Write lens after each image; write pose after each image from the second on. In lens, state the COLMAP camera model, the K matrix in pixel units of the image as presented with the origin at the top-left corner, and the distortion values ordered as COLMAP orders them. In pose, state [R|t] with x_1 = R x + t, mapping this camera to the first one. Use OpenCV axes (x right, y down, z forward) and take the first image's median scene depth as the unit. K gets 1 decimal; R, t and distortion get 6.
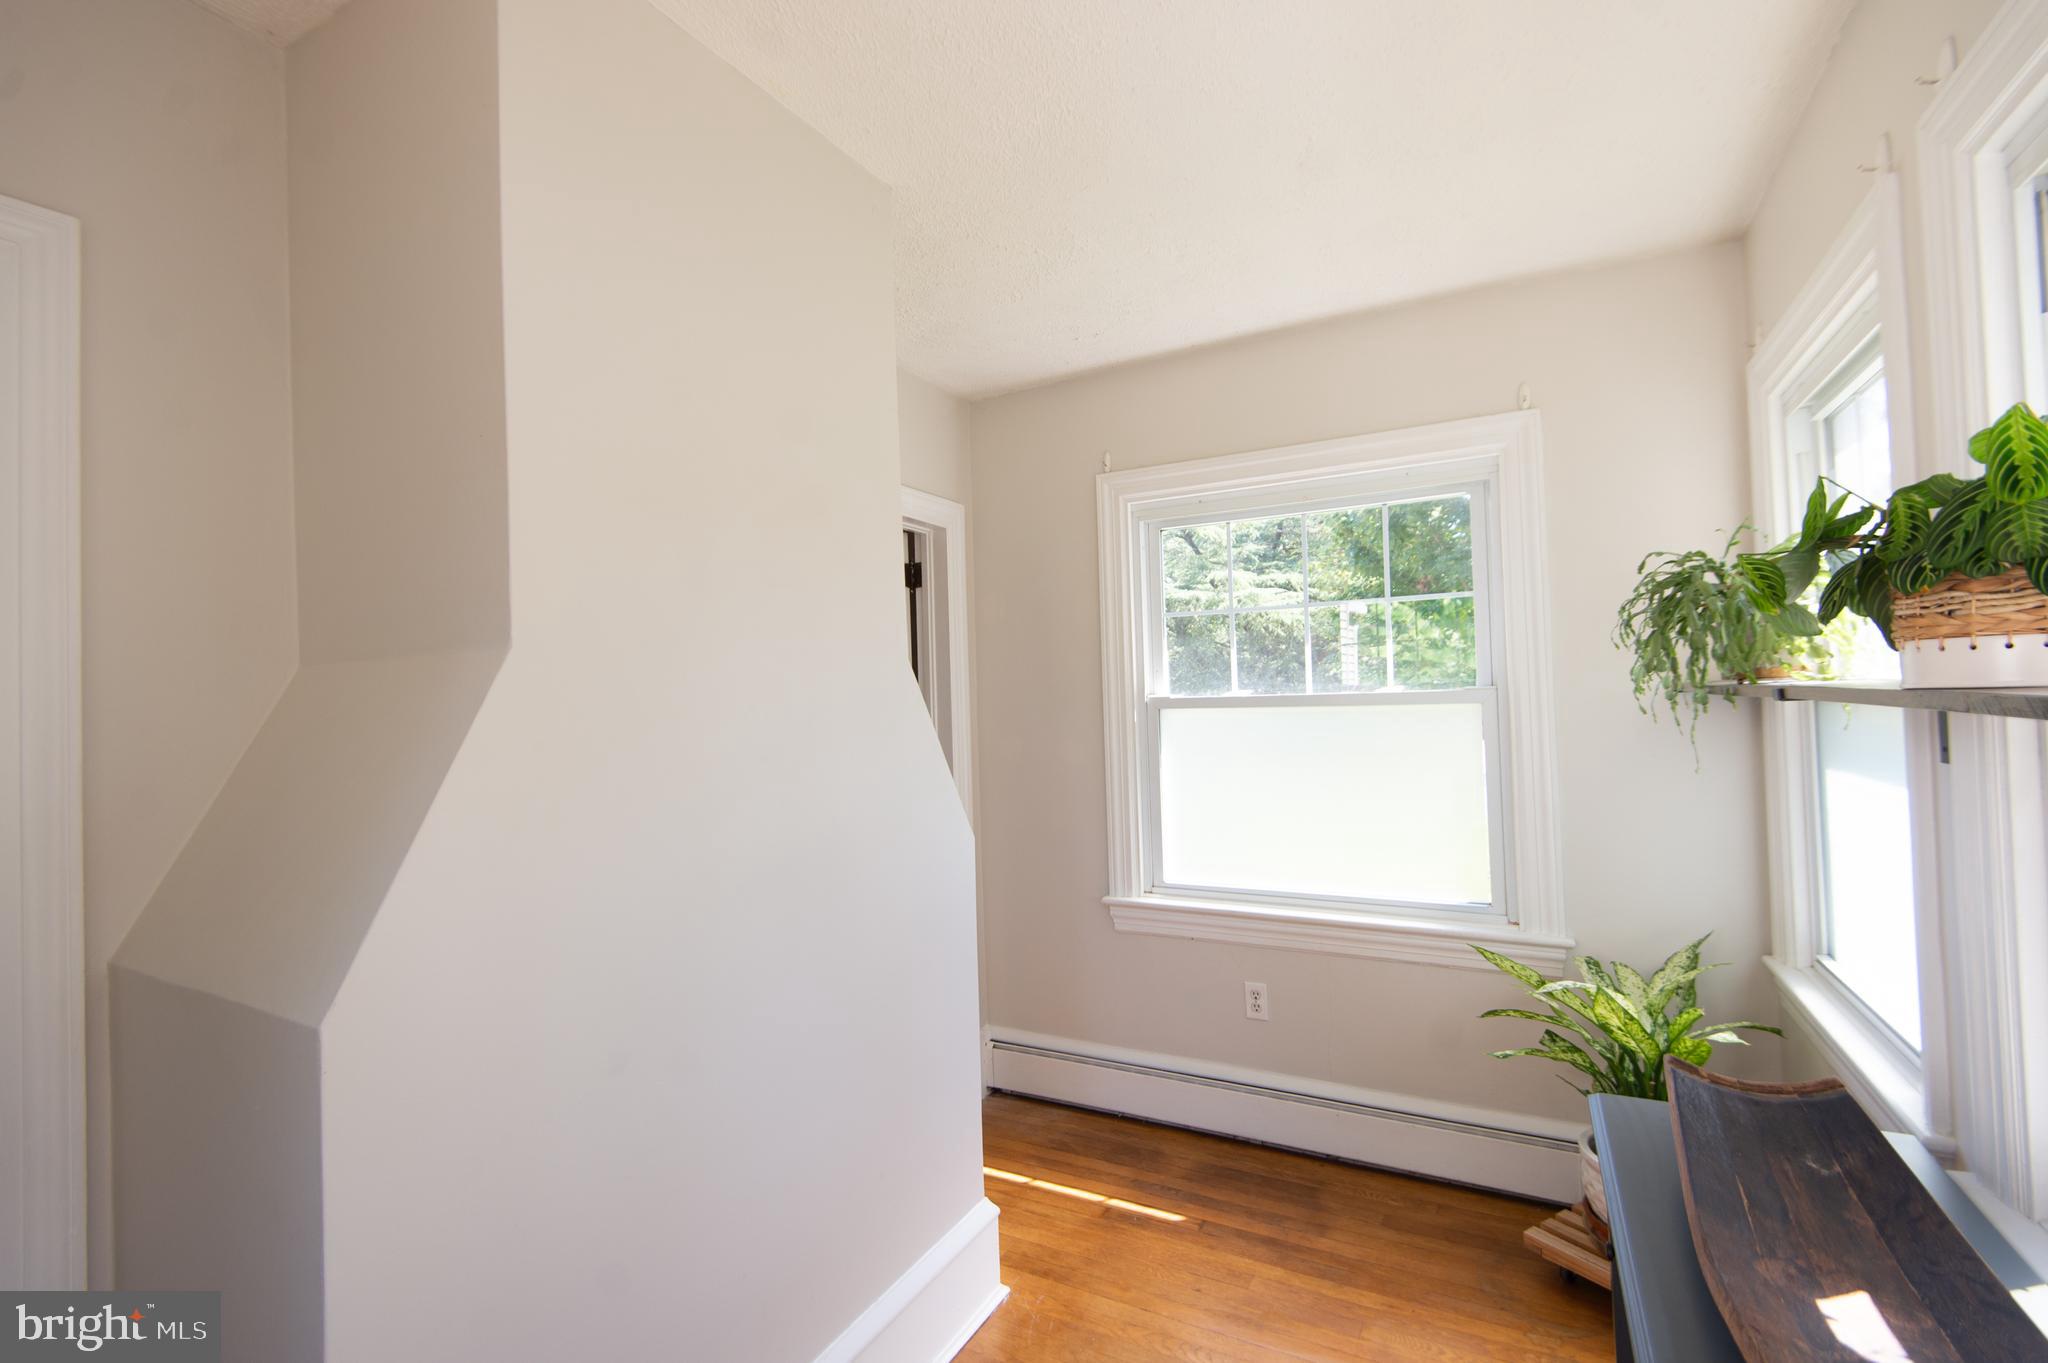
lens RADIAL K [[906.9, 0, 1016.0], [0, 906.9, 669.5], [0, 0, 1]] dist [-0.000854, -0.003186]
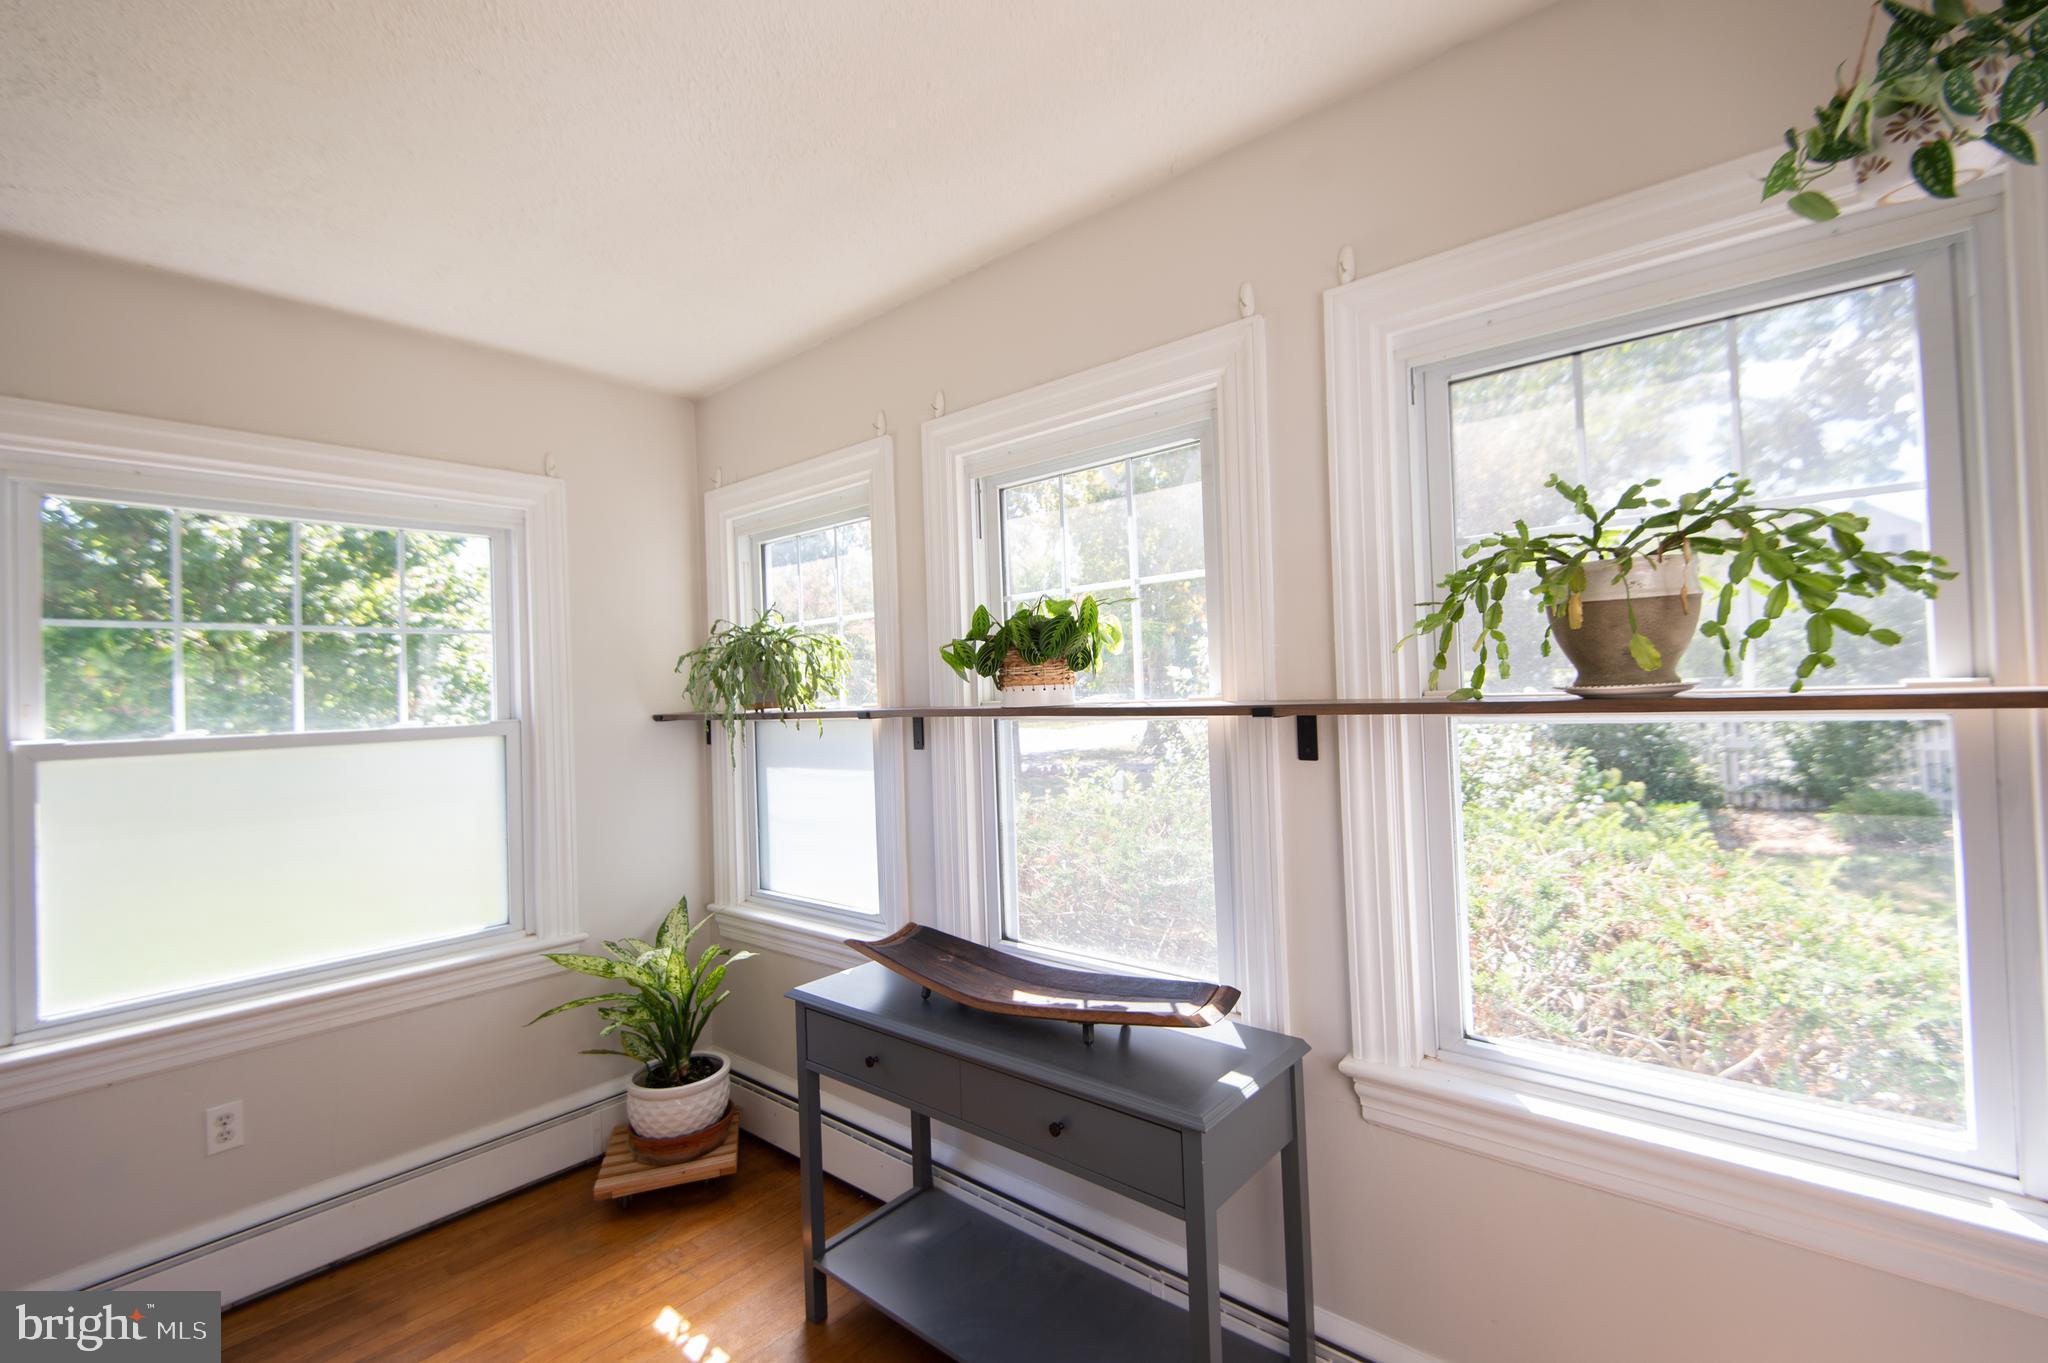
lens RADIAL K [[906.9, 0, 1018.1], [0, 906.9, 683.7], [0, 0, 1]] dist [-0.000854, -0.003186]
pose [[0.213579, 0.031630, 0.976414, -0.427997], [0.003520, 0.999444, -0.033146, 0.013469], [-0.976919, 0.010516, 0.213349, 0.190997]]
